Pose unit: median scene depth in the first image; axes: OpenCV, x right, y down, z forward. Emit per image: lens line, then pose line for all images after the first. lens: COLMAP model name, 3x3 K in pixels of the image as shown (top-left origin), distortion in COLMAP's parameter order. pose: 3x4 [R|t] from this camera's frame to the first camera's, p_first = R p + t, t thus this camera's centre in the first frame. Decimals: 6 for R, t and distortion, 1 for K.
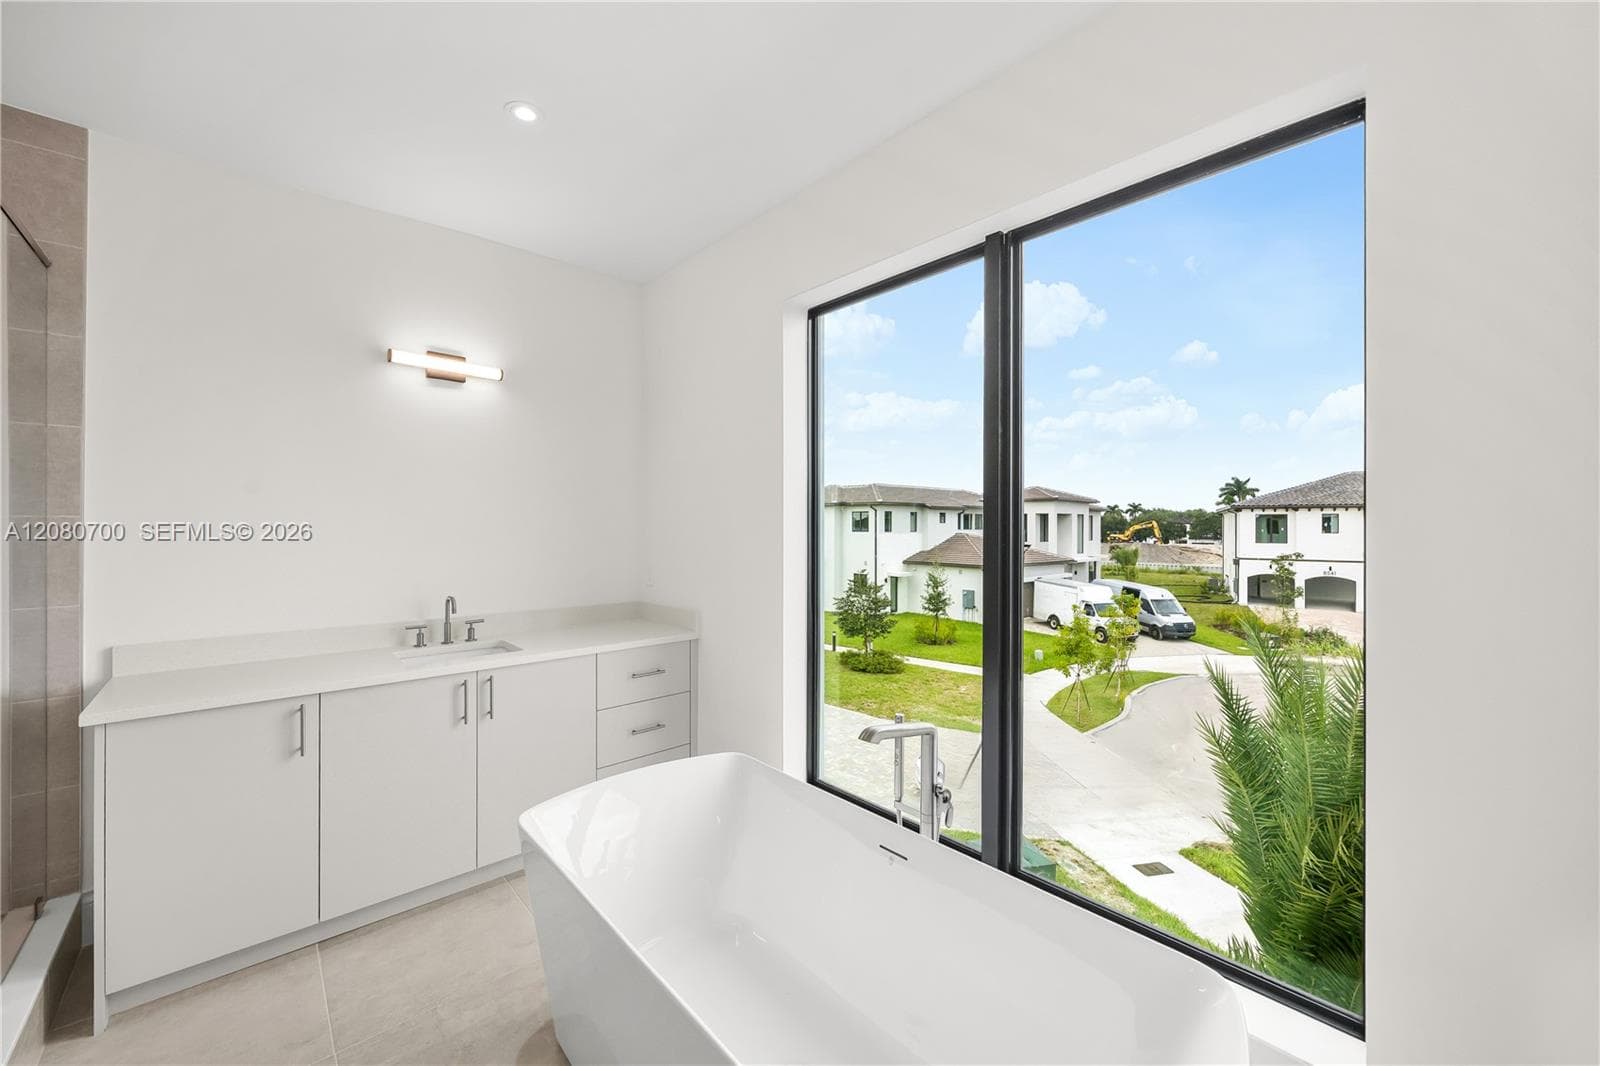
lens RADIAL K [[608.6, 0, 794.8], [0, 608.6, 523.0], [0, 0, 1]] dist [-0.000662, -0.000148]
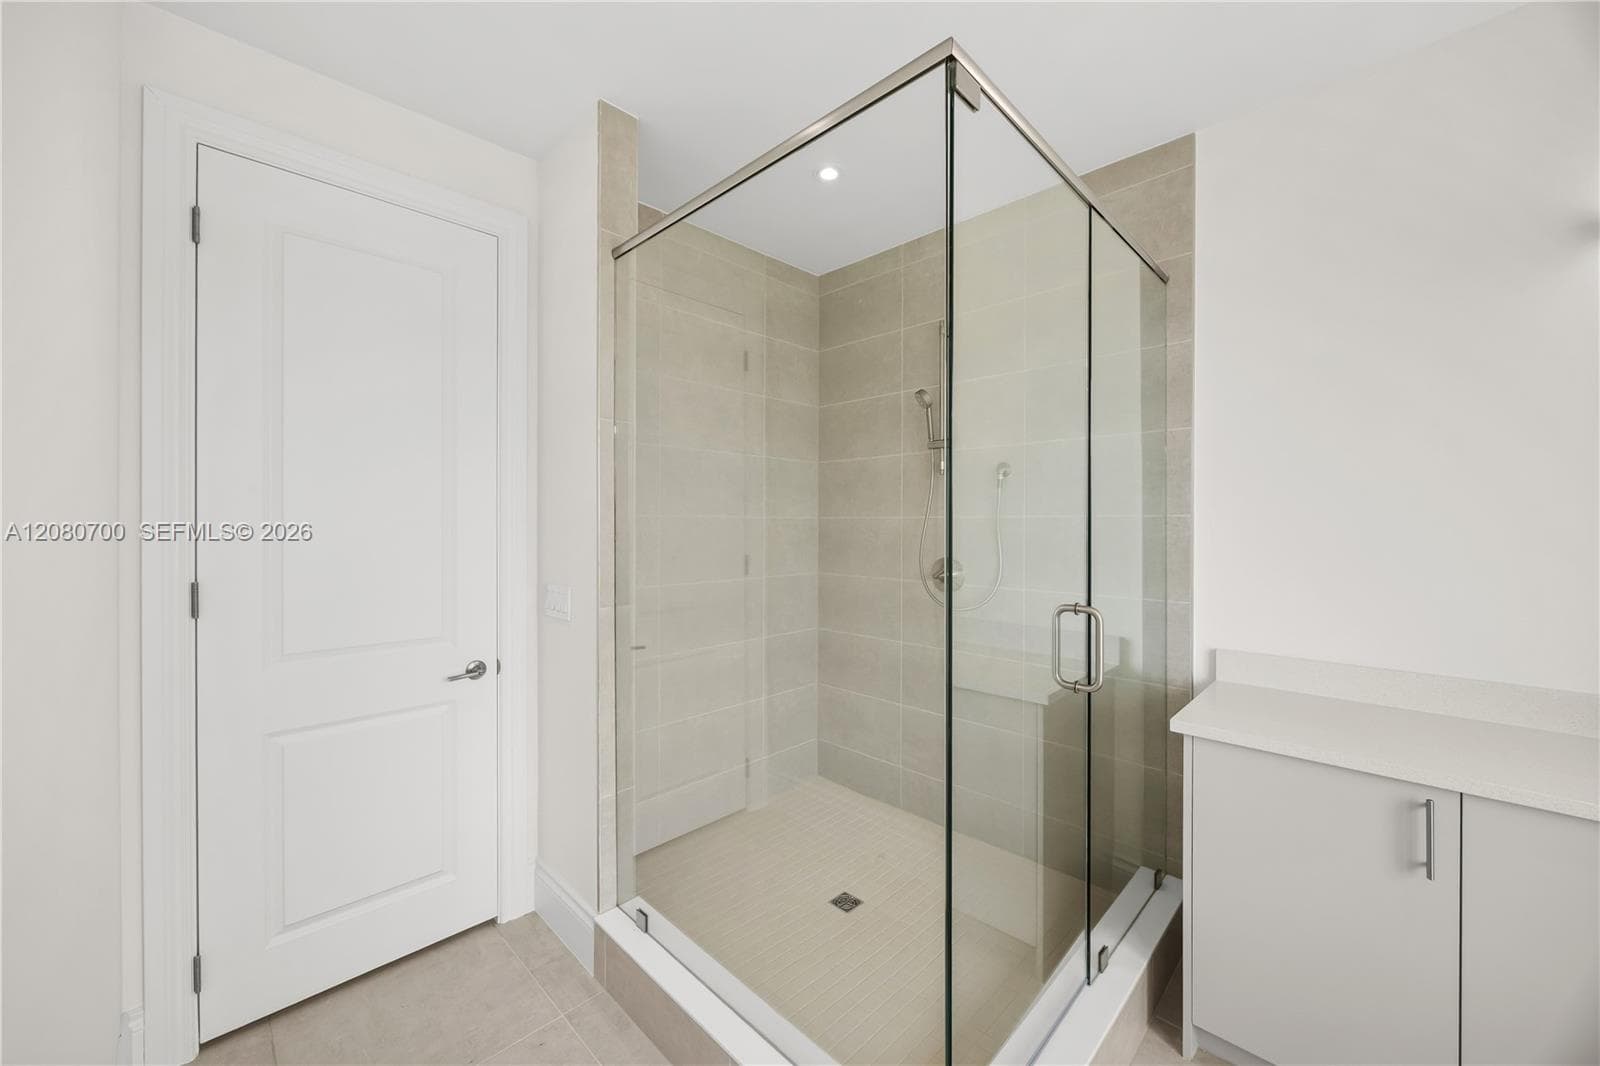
lens RADIAL K [[608.6, 0, 794.8], [0, 608.6, 523.0], [0, 0, 1]] dist [-0.000662, -0.000148]
pose [[0.060368, 0.000488, -0.998176, -0.198667], [0.000741, 1.000000, 0.000533, 0.000810], [0.998176, -0.000771, 0.060368, 0.279966]]
